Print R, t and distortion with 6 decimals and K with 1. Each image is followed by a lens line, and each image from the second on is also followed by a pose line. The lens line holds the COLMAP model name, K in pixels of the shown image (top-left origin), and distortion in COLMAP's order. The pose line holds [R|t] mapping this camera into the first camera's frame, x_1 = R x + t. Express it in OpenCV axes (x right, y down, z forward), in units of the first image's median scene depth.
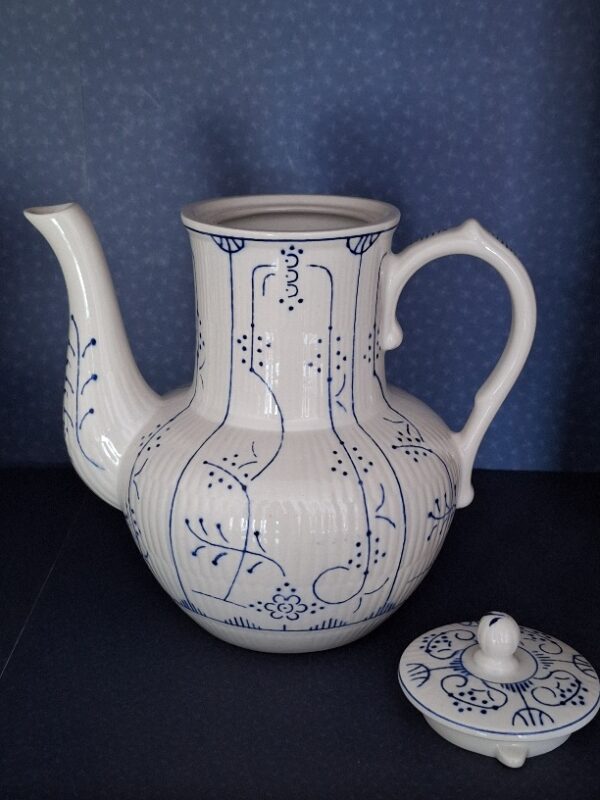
lens RADIAL K [[1136.5, 0, 288.7], [0, 1136.5, 418.4], [0, 0, 1]] dist [0.180567, 0.000000]
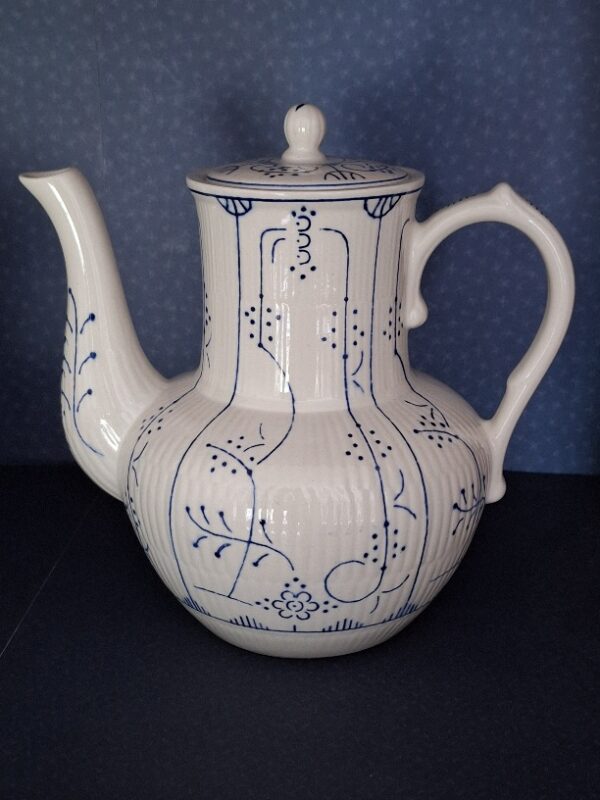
lens RADIAL K [[1136.5, 0, 300.5], [0, 1136.5, 420.5], [0, 0, 1]] dist [0.180567, 0.000000]
pose [[0.999374, 0.007605, -0.034559, 0.030901], [-0.008377, 0.999717, -0.022246, 0.036925], [0.034380, 0.022521, 0.999155, 0.083084]]
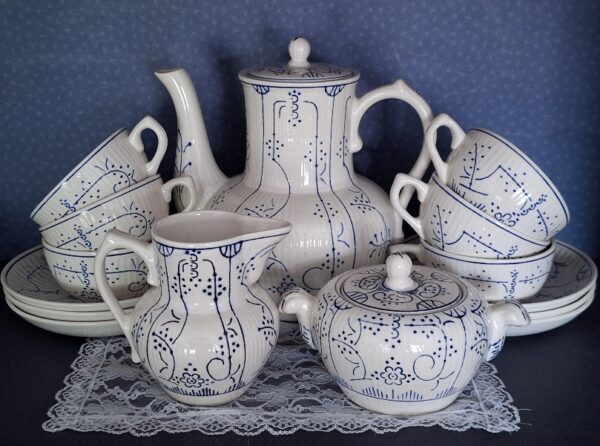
lens RADIAL K [[852.4, 0, 306.2], [0, 852.4, 225.2], [0, 0, 1]] dist [0.180567, 0.000000]
pose [[0.996237, 0.025896, -0.082708, 0.130602], [-0.028270, 0.999217, -0.027663, 0.095517], [0.081927, 0.029897, 0.996190, -0.339011]]
